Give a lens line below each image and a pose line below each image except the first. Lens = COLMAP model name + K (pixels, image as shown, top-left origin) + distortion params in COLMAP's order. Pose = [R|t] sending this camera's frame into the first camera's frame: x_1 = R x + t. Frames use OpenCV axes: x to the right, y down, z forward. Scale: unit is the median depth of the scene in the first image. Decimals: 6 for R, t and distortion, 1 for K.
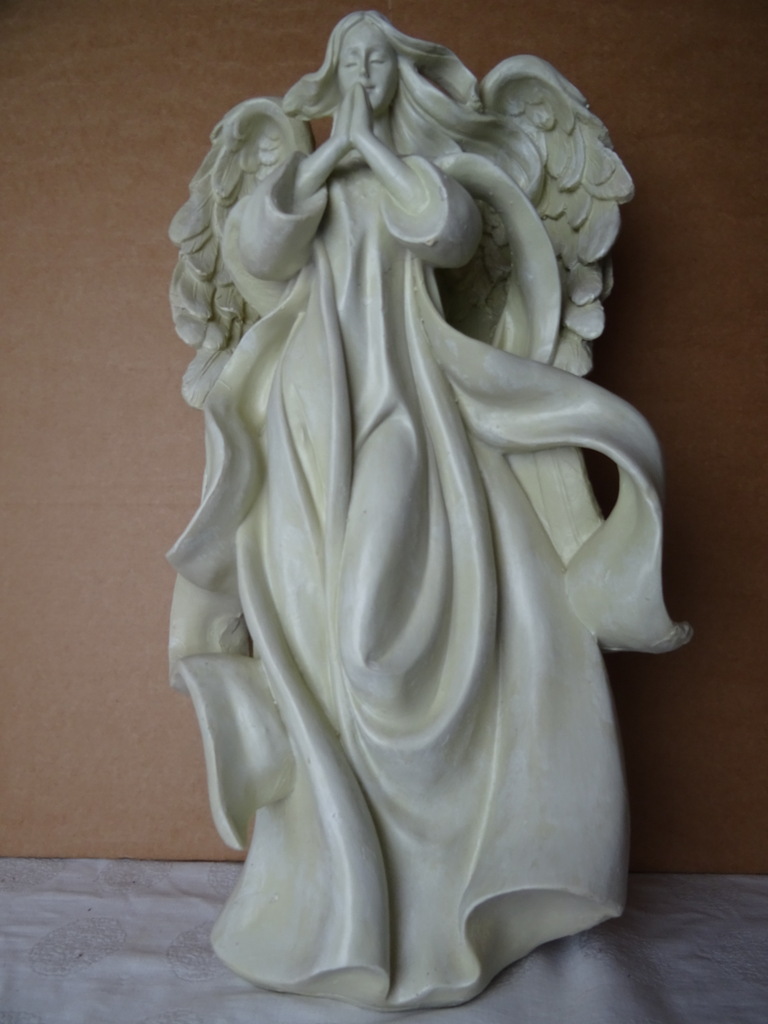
lens RADIAL K [[749.4, 0, 381.3], [0, 749.4, 506.5], [0, 0, 1]] dist [-0.001090, -0.011647]
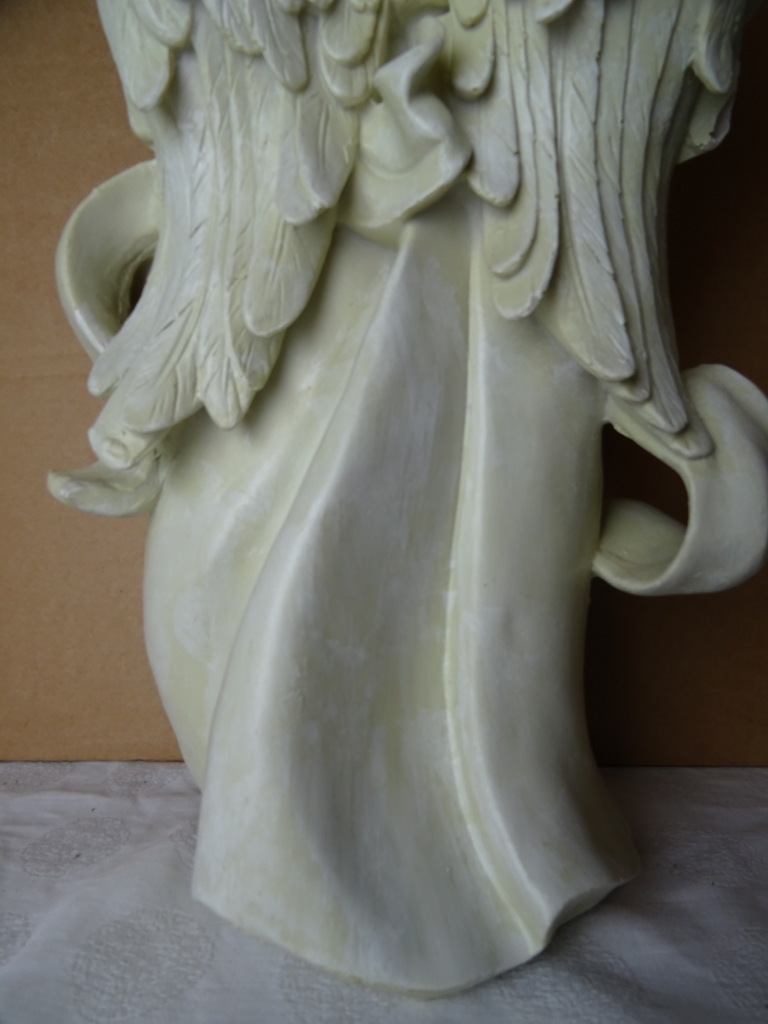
lens RADIAL K [[749.4, 0, 386.1], [0, 749.4, 512.4], [0, 0, 1]] dist [-0.001090, -0.011647]
pose [[0.998300, -0.028976, -0.050563, 0.014577], [0.032831, 0.996478, 0.077166, 0.114424], [0.048149, -0.078695, 0.995735, 0.136319]]
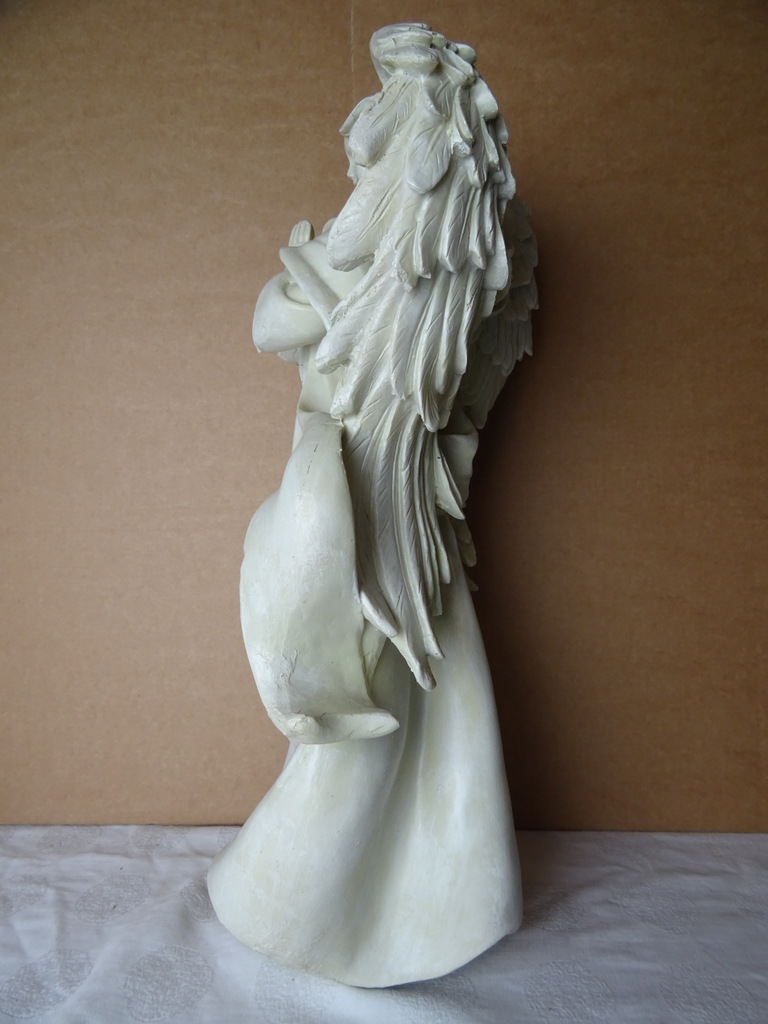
lens RADIAL K [[749.4, 0, 383.9], [0, 749.4, 507.8], [0, 0, 1]] dist [-0.001090, -0.011647]
pose [[0.999109, -0.026659, -0.032727, 0.090023], [0.028878, 0.997177, 0.069309, -0.118591], [0.030787, -0.070193, 0.997058, -0.163917]]
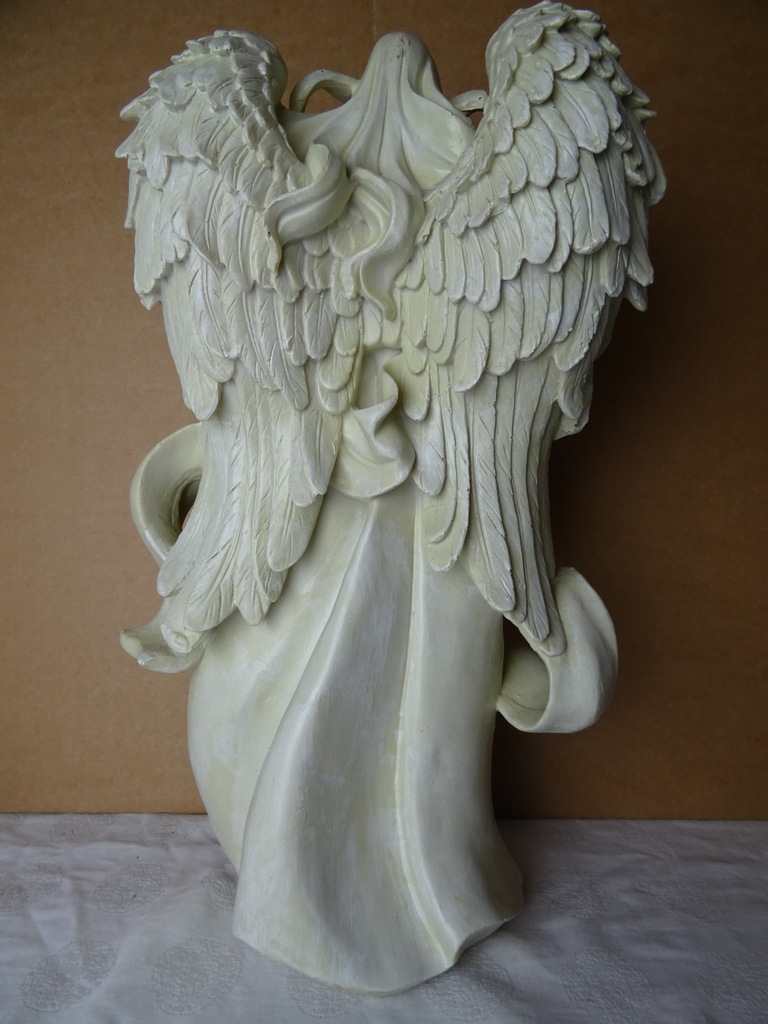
lens RADIAL K [[749.4, 0, 383.5], [0, 749.4, 510.1], [0, 0, 1]] dist [-0.001090, -0.011647]
pose [[0.999740, -0.018419, -0.013431, 0.030451], [0.019542, 0.995840, 0.088996, -0.111364], [0.011736, -0.089235, 0.995941, -0.140321]]
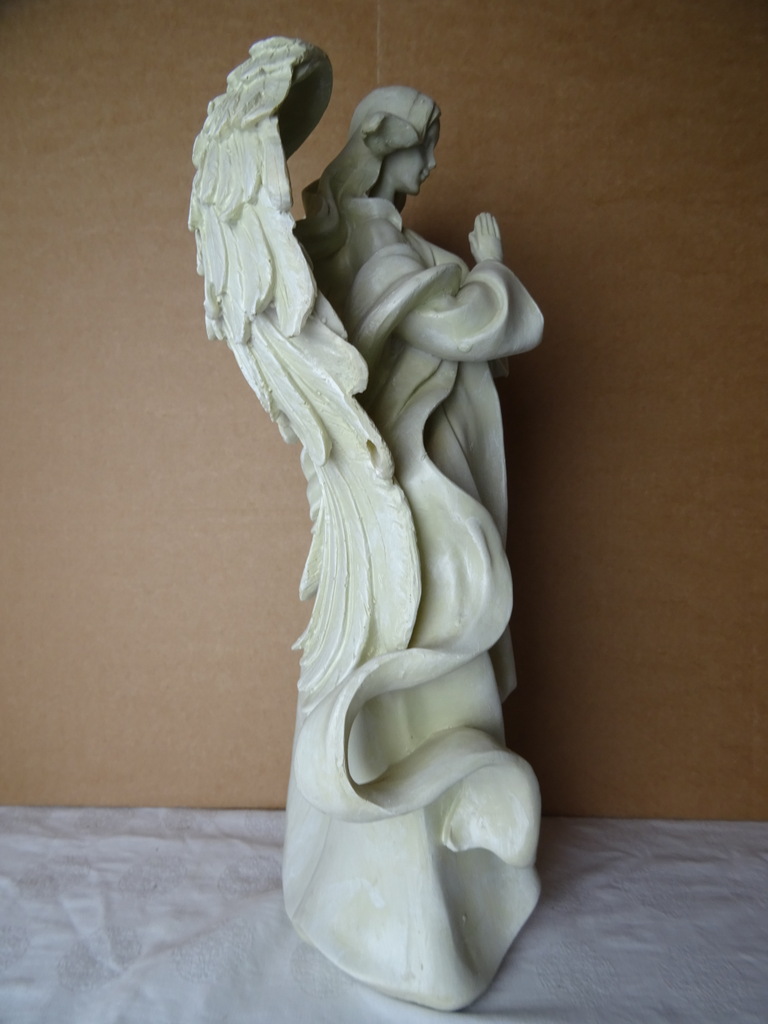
lens RADIAL K [[749.4, 0, 381.7], [0, 749.4, 508.8], [0, 0, 1]] dist [-0.001090, -0.011647]
pose [[0.999651, -0.012096, -0.023465, 0.041715], [0.014732, 0.993183, 0.115632, -0.191424], [0.021906, -0.115938, 0.993015, -0.218967]]
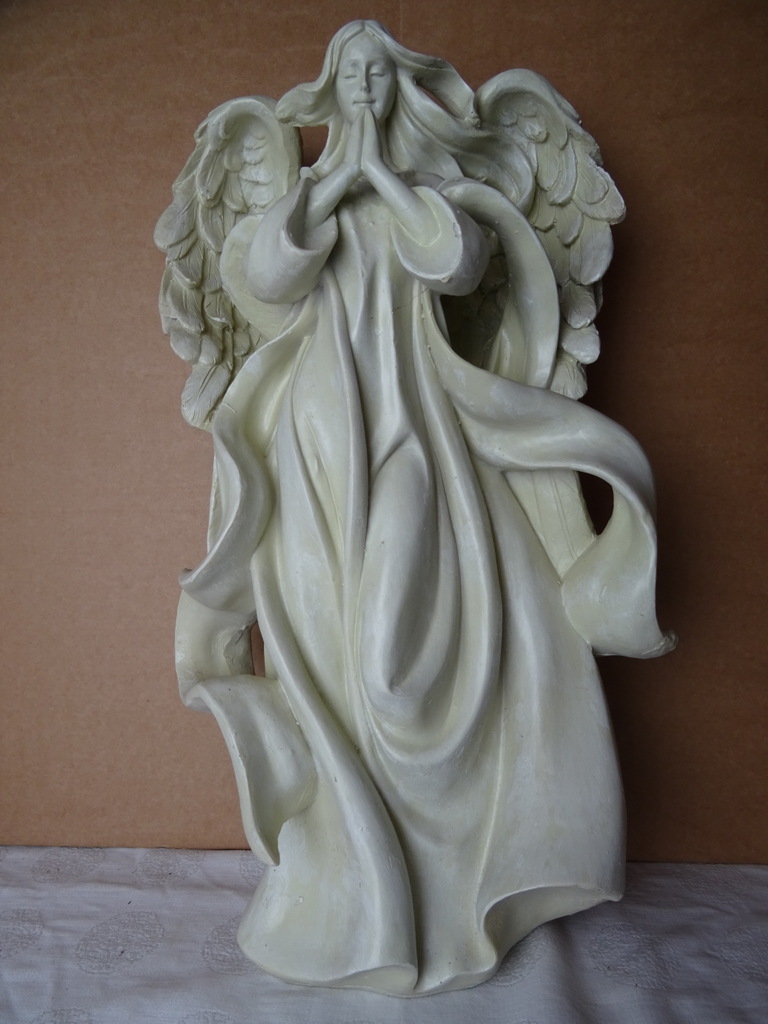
lens RADIAL K [[749.4, 0, 381.0], [0, 749.4, 508.8], [0, 0, 1]] dist [-0.001090, -0.011647]
pose [[0.999246, -0.015659, -0.035519, 0.012790], [0.018506, 0.996519, 0.081281, -0.091953], [0.034122, -0.081877, 0.996058, -0.003267]]
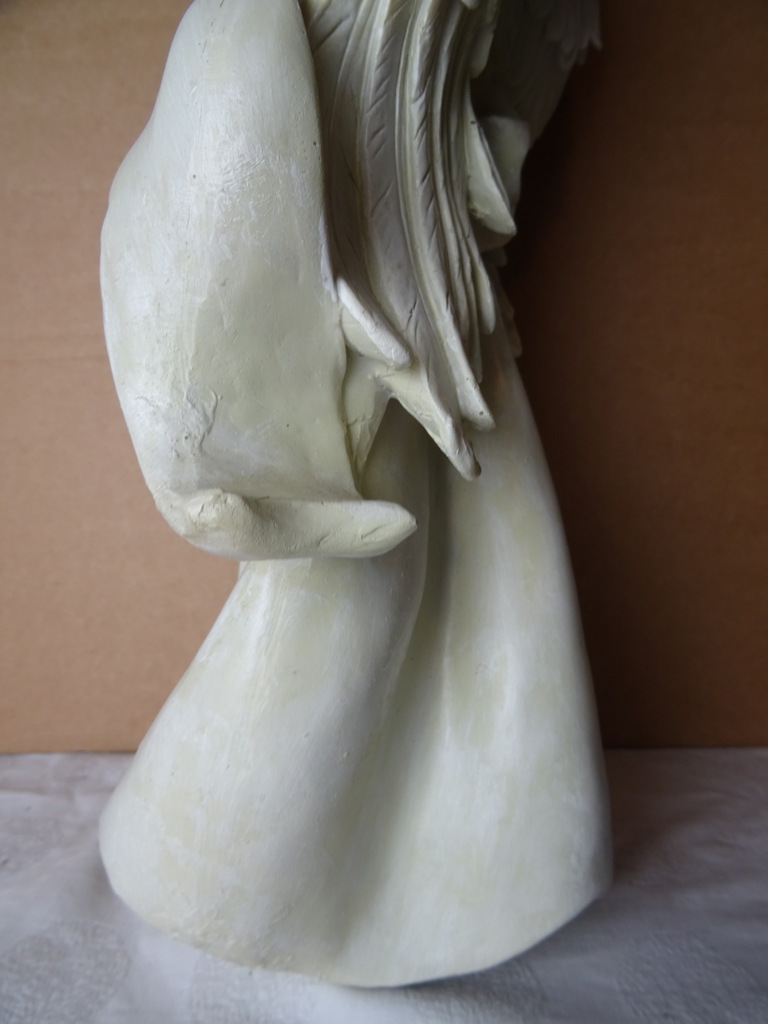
lens RADIAL K [[749.4, 0, 389.3], [0, 749.4, 511.4], [0, 0, 1]] dist [-0.001090, -0.011647]
pose [[0.998685, -0.041799, -0.029696, 0.074270], [0.045632, 0.988668, 0.143013, 0.072293], [0.023382, -0.144180, 0.989275, 0.161894]]
